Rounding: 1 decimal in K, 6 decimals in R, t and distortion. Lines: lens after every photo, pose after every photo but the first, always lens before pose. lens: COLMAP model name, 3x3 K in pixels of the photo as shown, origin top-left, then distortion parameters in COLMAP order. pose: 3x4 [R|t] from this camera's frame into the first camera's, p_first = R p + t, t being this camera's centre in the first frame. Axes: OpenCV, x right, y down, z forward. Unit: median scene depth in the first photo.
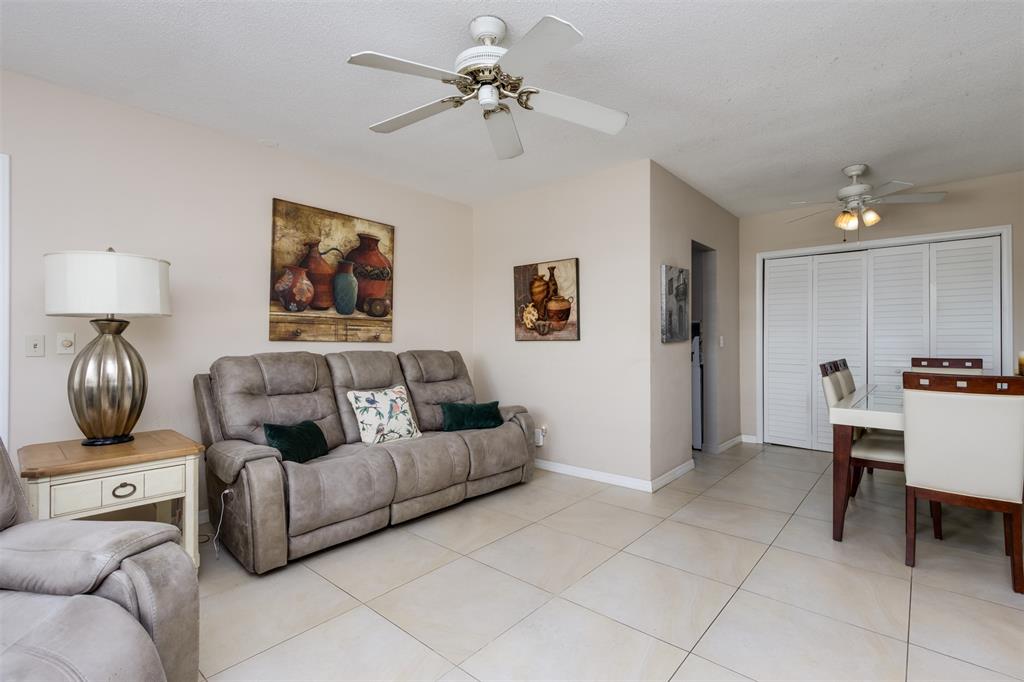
lens RADIAL K [[470.0, 0, 513.0], [0, 470.0, 338.7], [0, 0, 1]] dist [0.000638, 0.000231]
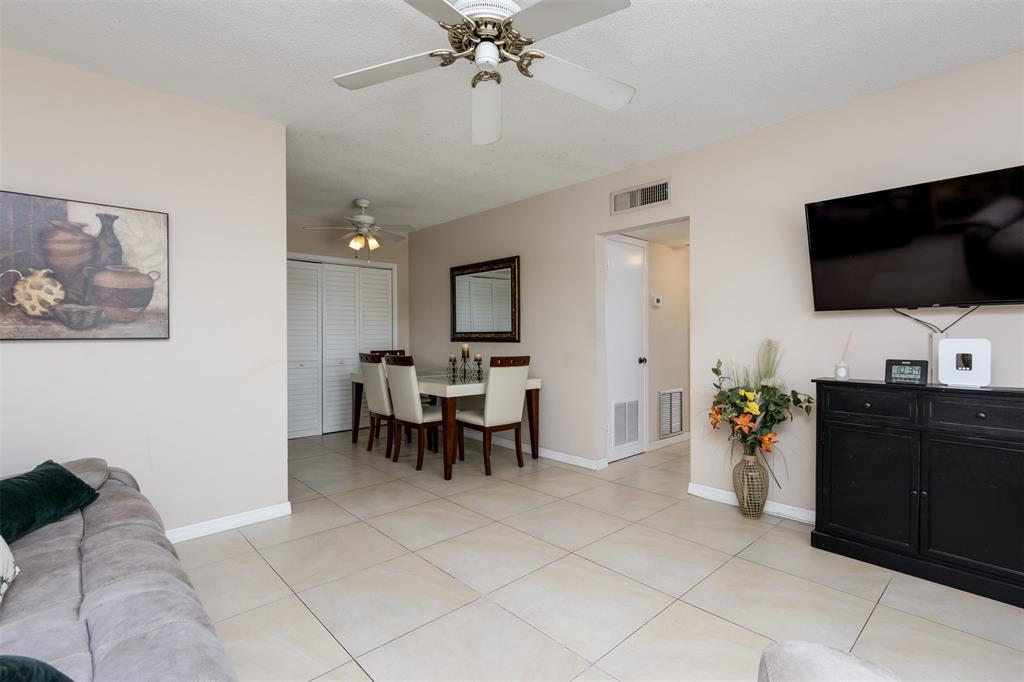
lens RADIAL K [[477.5, 0, 512.0], [0, 477.5, 341.0], [0, 0, 1]] dist [-0.000255, 0.000016]
pose [[0.105248, -0.007645, 0.994417, -0.461675], [0.001300, 0.999971, 0.007550, 0.002218], [-0.994445, 0.000498, 0.105255, 0.431940]]
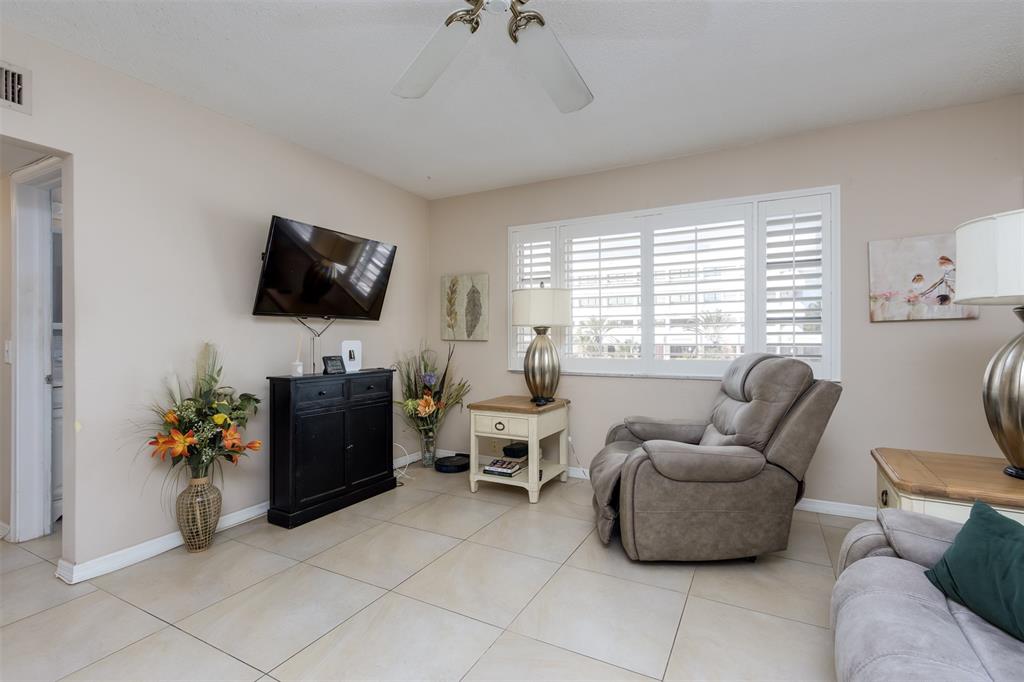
lens RADIAL K [[470.0, 0, 513.0], [0, 470.0, 338.7], [0, 0, 1]] dist [0.000638, 0.000231]
pose [[-0.975574, 0.004133, -0.219634, 0.044069], [0.003789, 0.999991, 0.001987, 0.000976], [0.219640, 0.001106, -0.975580, 0.850933]]
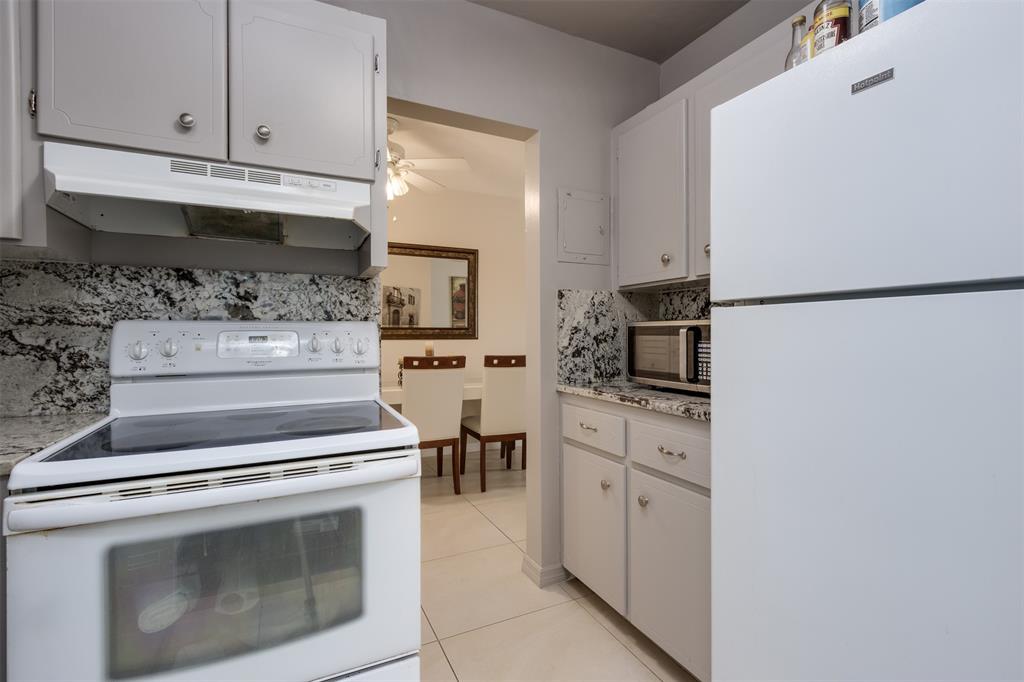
lens RADIAL K [[470.0, 0, 513.0], [0, 470.0, 338.7], [0, 0, 1]] dist [0.000638, 0.000231]
pose [[-0.918034, 0.000793, 0.396501, 0.188951], [0.003230, 0.999980, 0.005478, 0.007061], [-0.396489, 0.006309, -0.918018, 1.525523]]
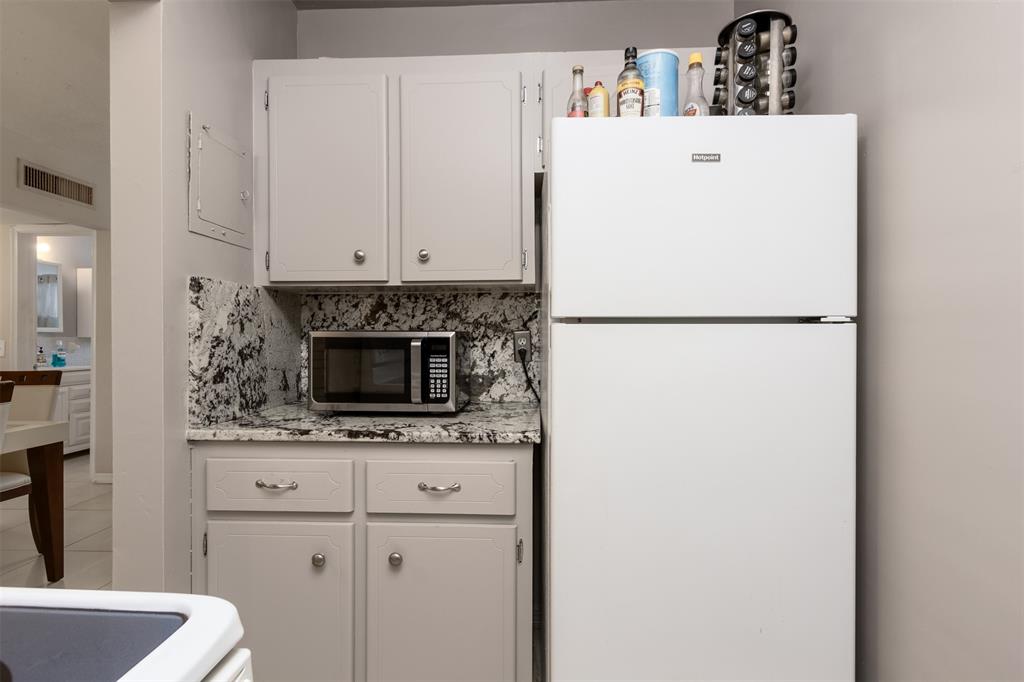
lens RADIAL K [[470.0, 0, 513.0], [0, 470.0, 338.7], [0, 0, 1]] dist [0.000638, 0.000231]
pose [[-0.785755, 0.003928, -0.618525, 0.373226], [0.003146, 0.999992, 0.002353, -0.001522], [0.618530, -0.000097, -0.785761, 1.418854]]
